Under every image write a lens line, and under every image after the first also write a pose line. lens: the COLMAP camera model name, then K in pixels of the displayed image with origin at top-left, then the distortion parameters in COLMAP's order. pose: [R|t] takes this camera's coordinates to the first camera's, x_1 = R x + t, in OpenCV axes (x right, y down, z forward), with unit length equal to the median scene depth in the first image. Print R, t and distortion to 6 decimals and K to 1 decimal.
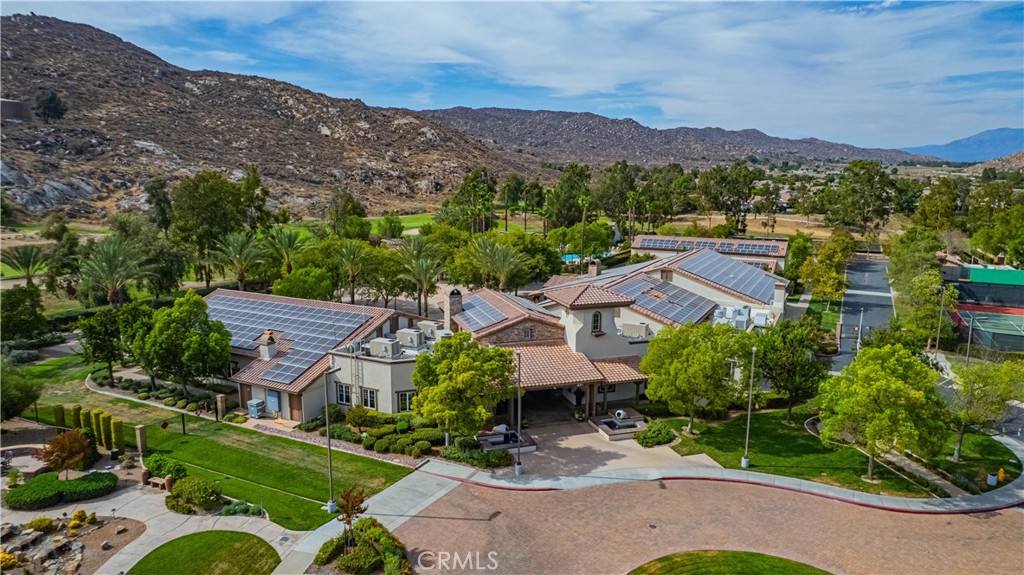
lens RADIAL K [[650.5, 0, 512.0], [0, 650.5, 287.5], [0, 0, 1]] dist [-0.005264, 0.001915]
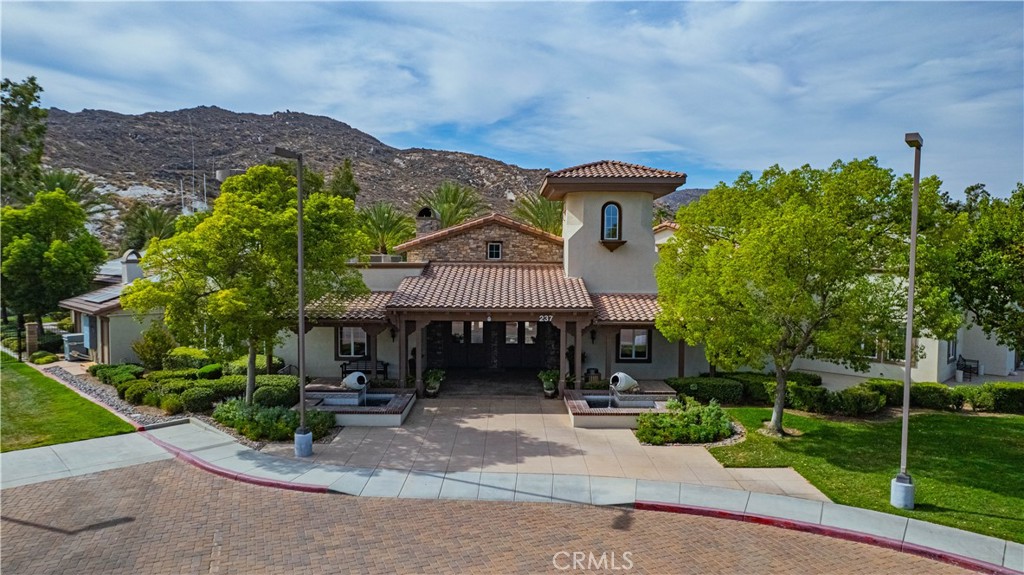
lens RADIAL K [[650.5, 0, 512.0], [0, 650.5, 287.5], [0, 0, 1]] dist [-0.005264, 0.001915]
pose [[0.955211, 0.020093, -0.295241, 0.218758], [-0.055496, 0.992154, -0.112027, 0.176500], [0.290674, 0.123394, 0.948832, 0.503193]]
